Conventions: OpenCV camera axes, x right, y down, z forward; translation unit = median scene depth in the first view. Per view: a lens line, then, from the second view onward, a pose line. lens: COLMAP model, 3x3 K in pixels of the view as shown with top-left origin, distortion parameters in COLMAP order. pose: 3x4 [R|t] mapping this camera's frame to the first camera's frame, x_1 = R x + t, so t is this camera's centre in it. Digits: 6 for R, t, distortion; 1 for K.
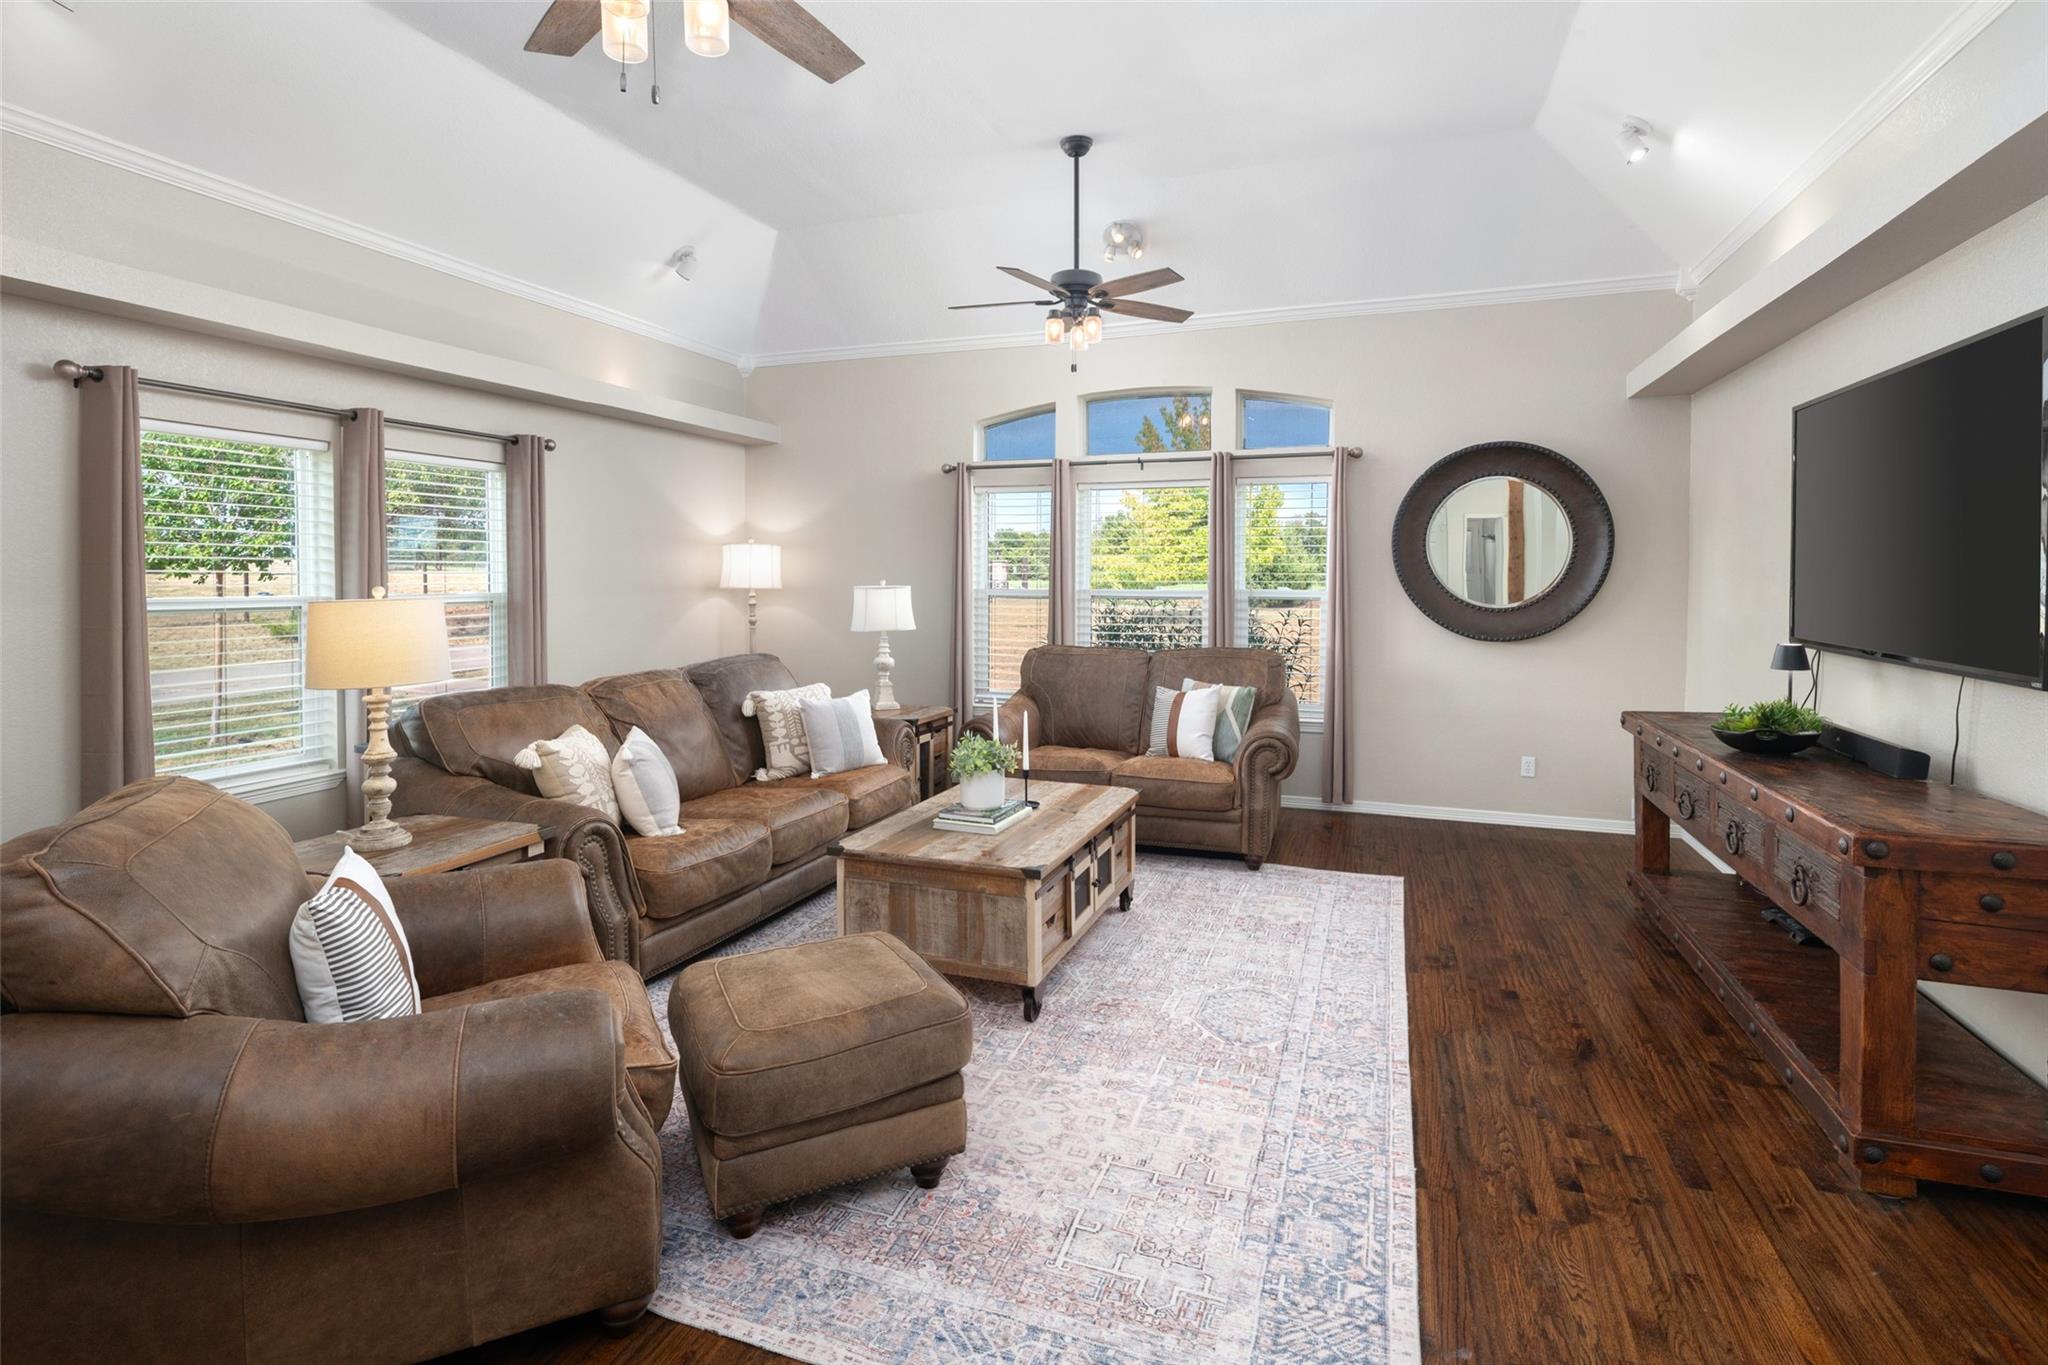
lens RADIAL K [[1004.0, 0, 1016.5], [0, 1004.0, 596.3], [0, 0, 1]] dist [0.002239, -0.001717]
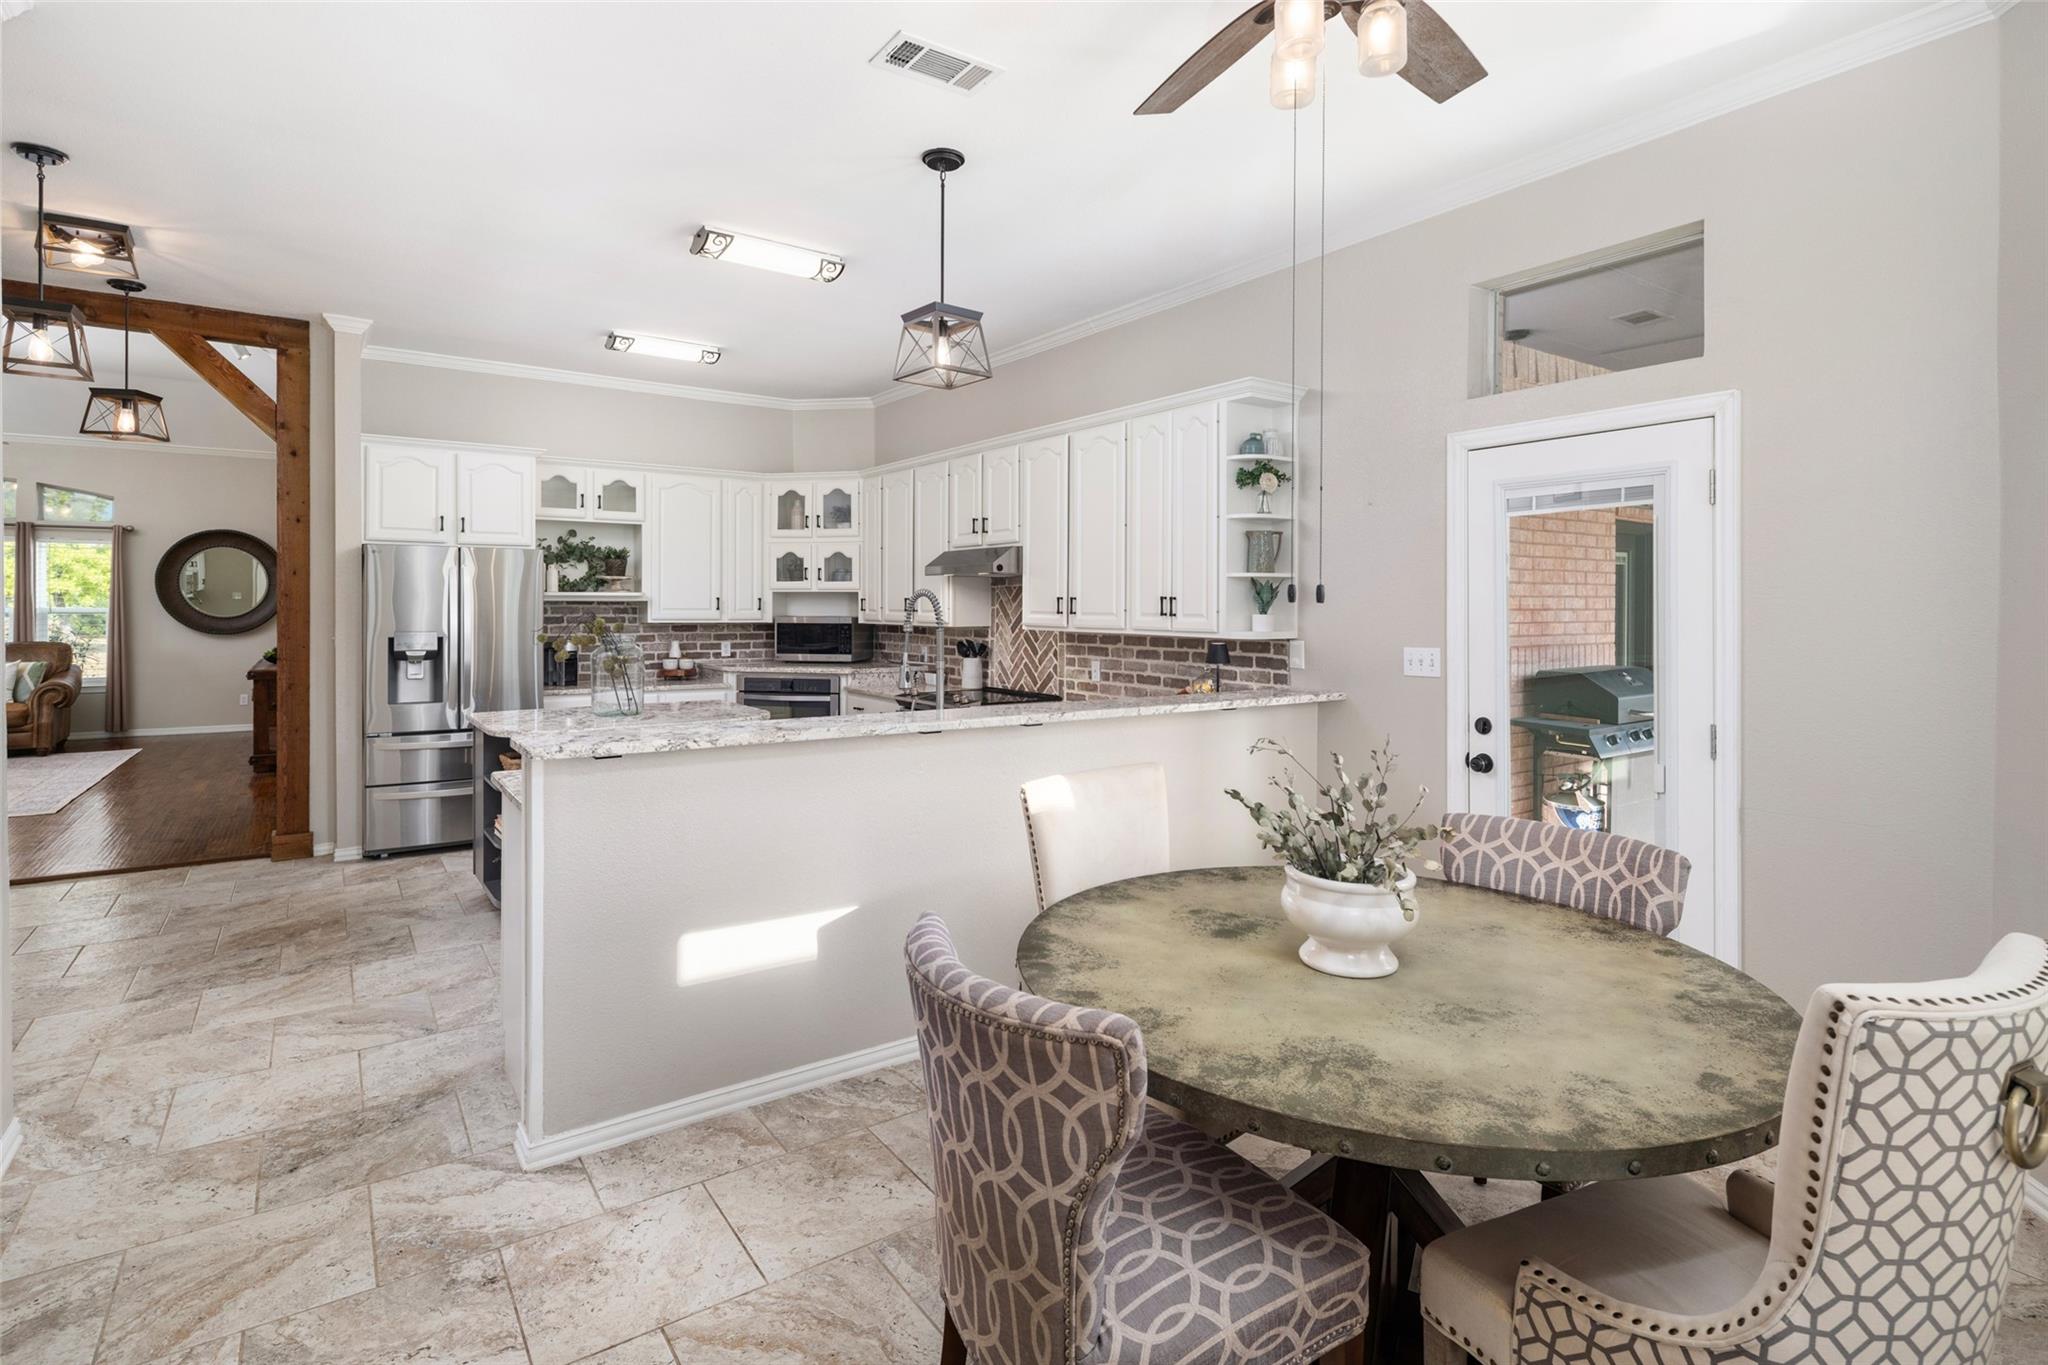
lens RADIAL K [[1010.2, 0, 1015.4], [0, 1010.2, 601.3], [0, 0, 1]] dist [0.001478, -0.001342]
pose [[0.586590, 0.009934, 0.809823, -0.386195], [0.011405, 0.999724, -0.020525, 0.081568], [-0.809804, 0.021276, 0.586315, -2.724212]]
